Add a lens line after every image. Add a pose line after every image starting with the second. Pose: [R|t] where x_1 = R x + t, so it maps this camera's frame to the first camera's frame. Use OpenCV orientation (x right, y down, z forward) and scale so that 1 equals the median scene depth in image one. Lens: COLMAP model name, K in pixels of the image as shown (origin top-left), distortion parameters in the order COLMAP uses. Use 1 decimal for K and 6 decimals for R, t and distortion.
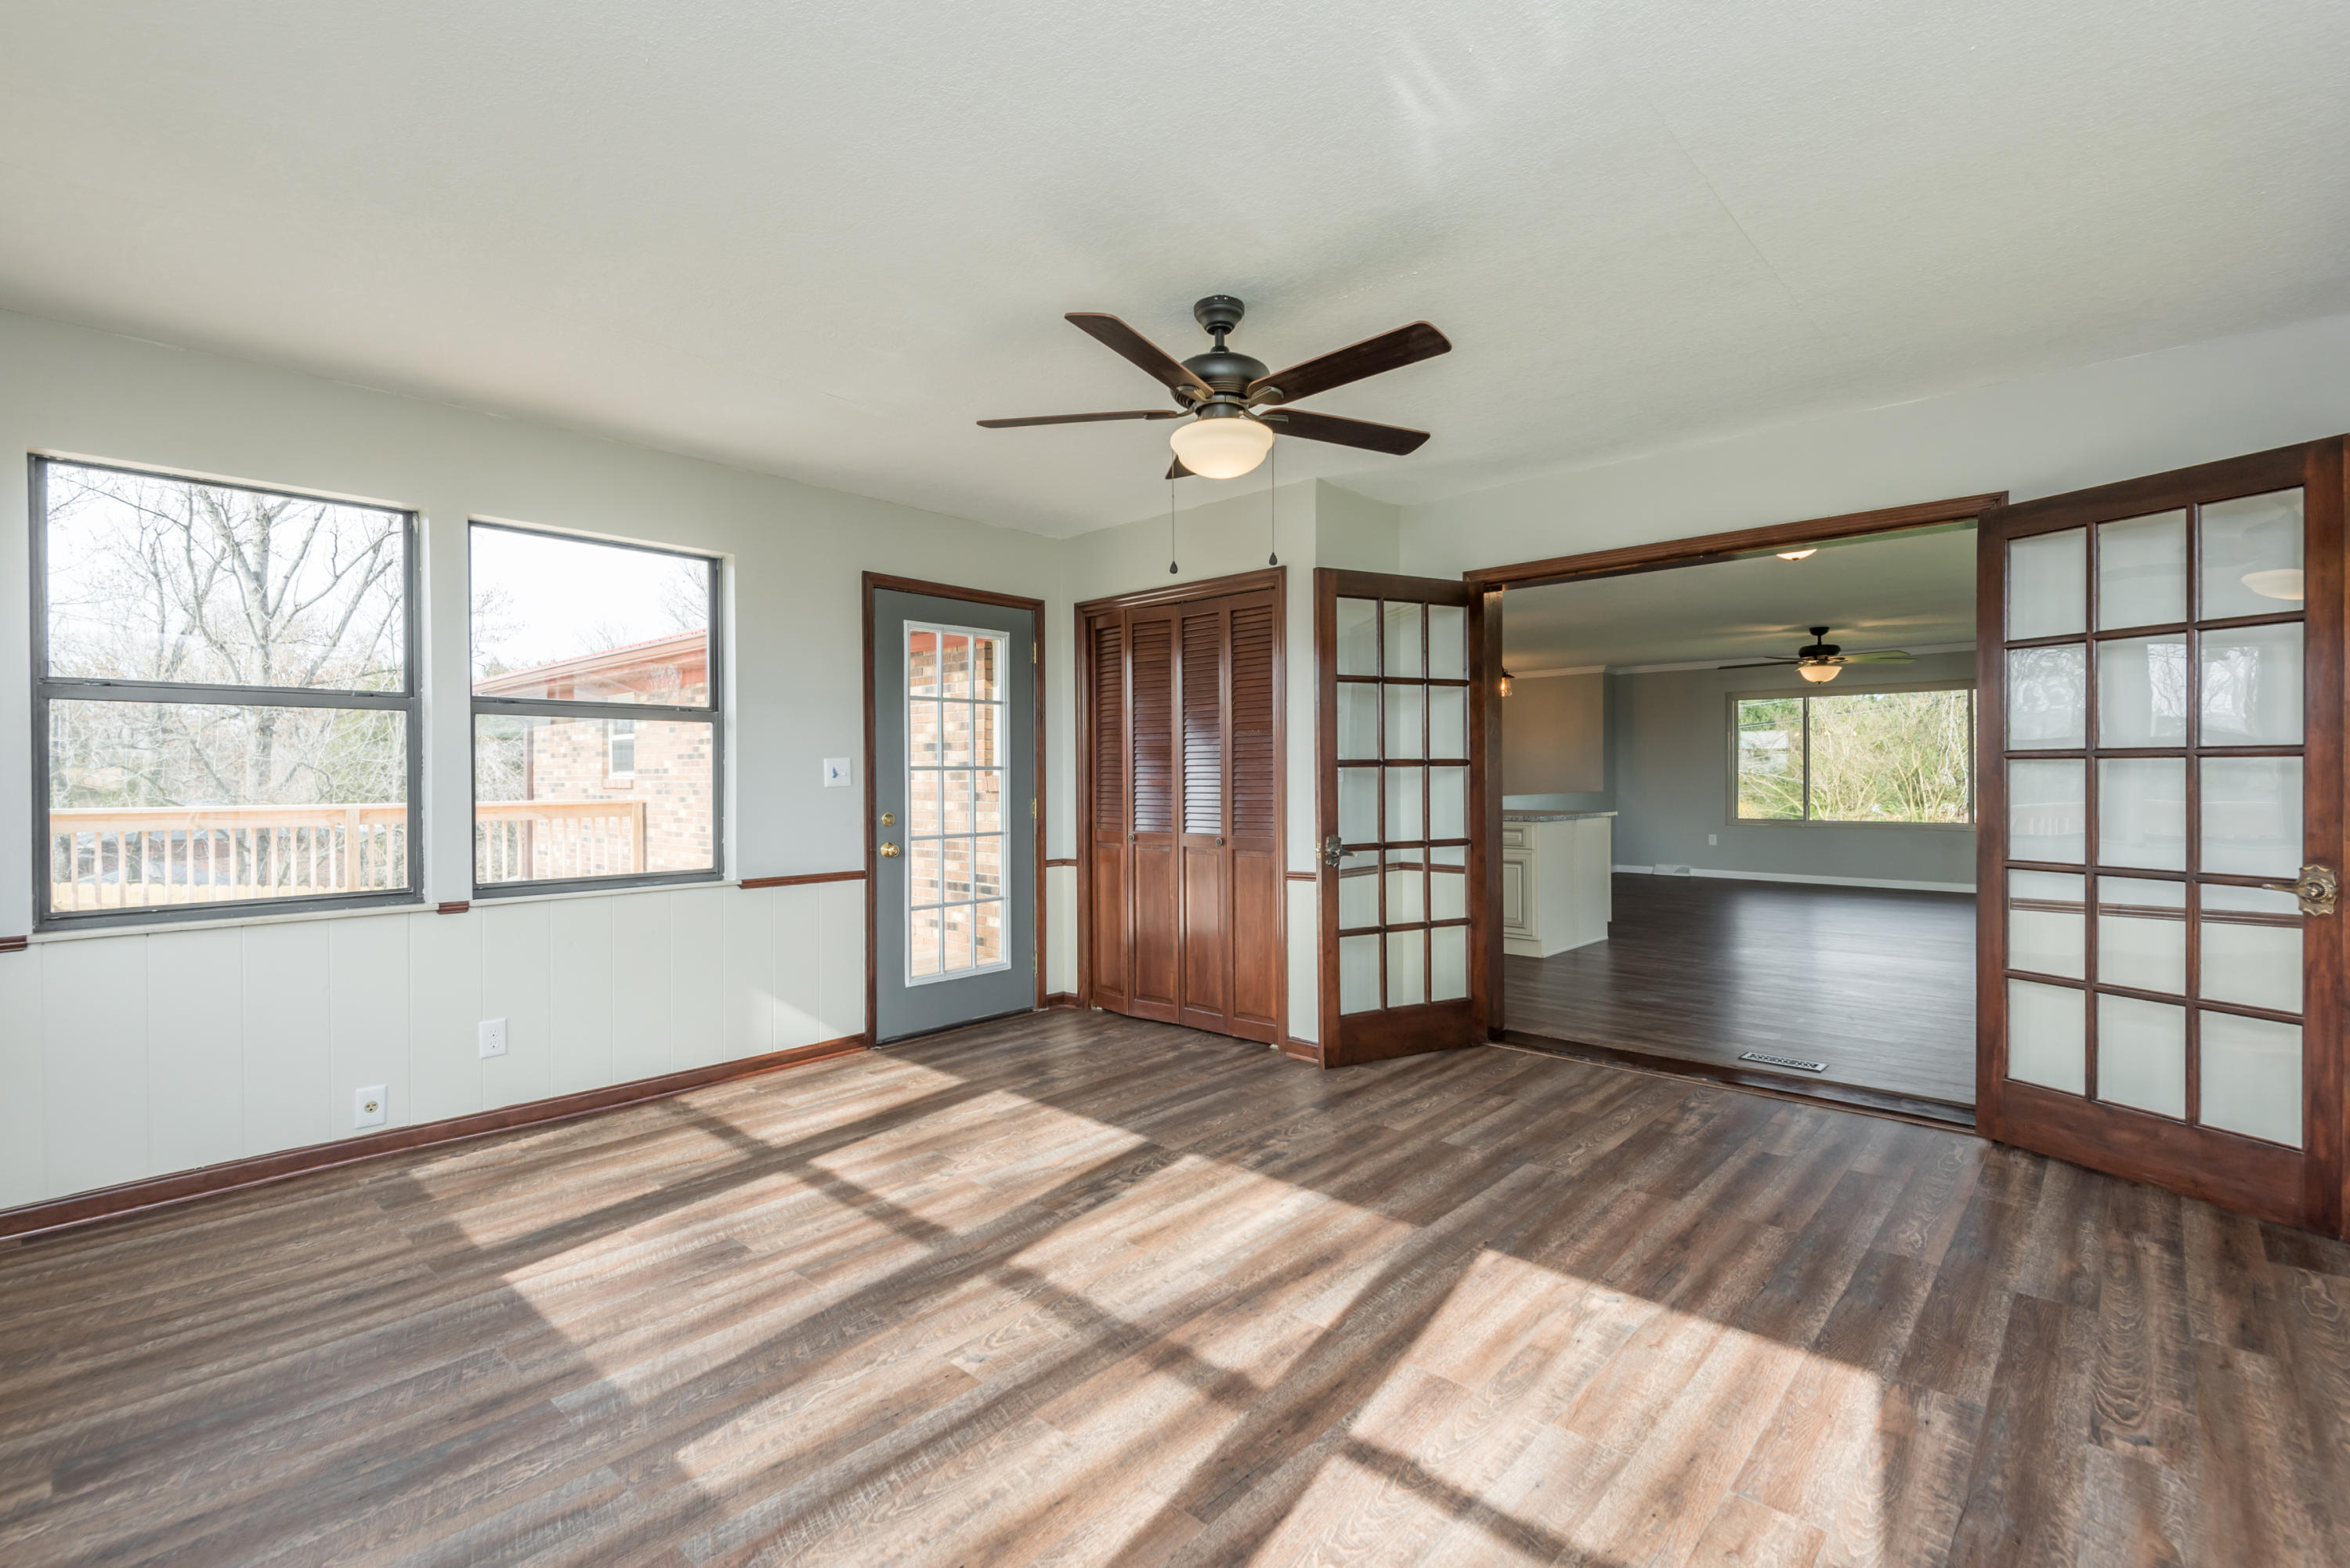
lens RADIAL K [[1063.5, 0, 1174.8], [0, 1063.5, 779.7], [0, 0, 1]] dist [0.021931, -0.010951]
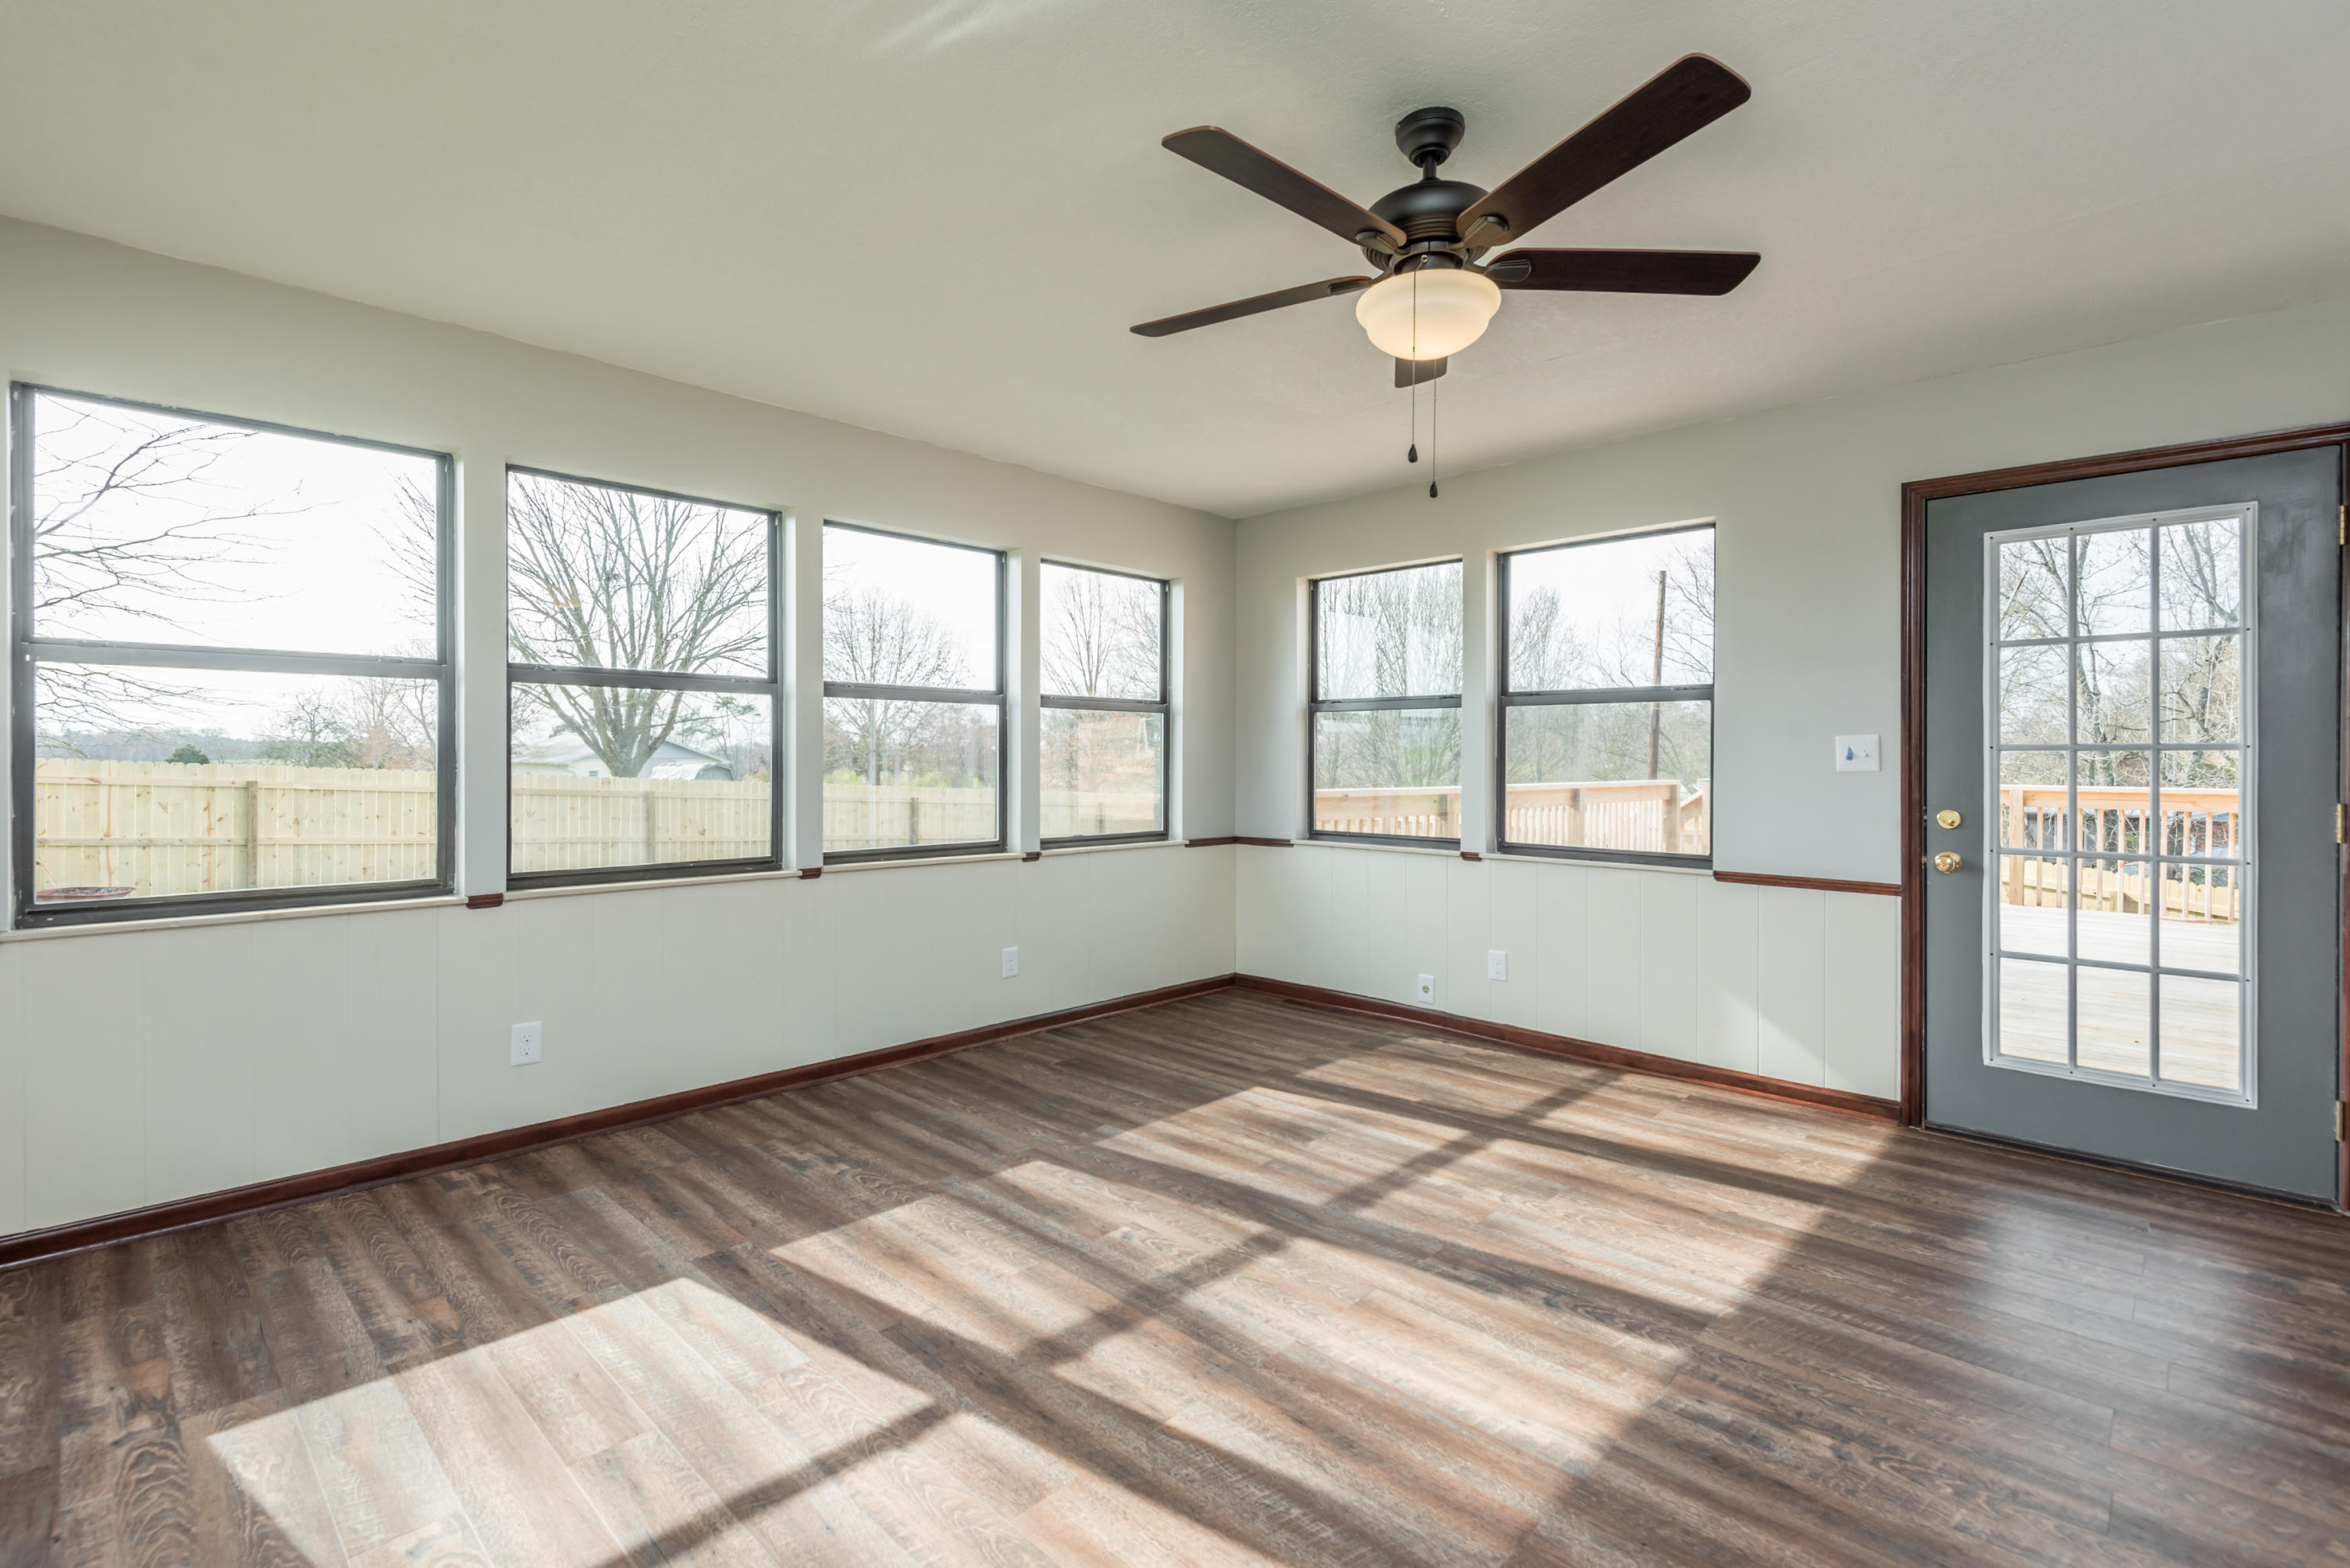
lens RADIAL K [[1063.5, 0, 1158.8], [0, 1063.5, 767.2], [0, 0, 1]] dist [0.021931, -0.010951]
pose [[-0.039717, 0.016245, -0.999079, 0.747456], [-0.008570, 0.999826, 0.016597, -0.008480], [0.999174, 0.009221, -0.039570, 0.792898]]
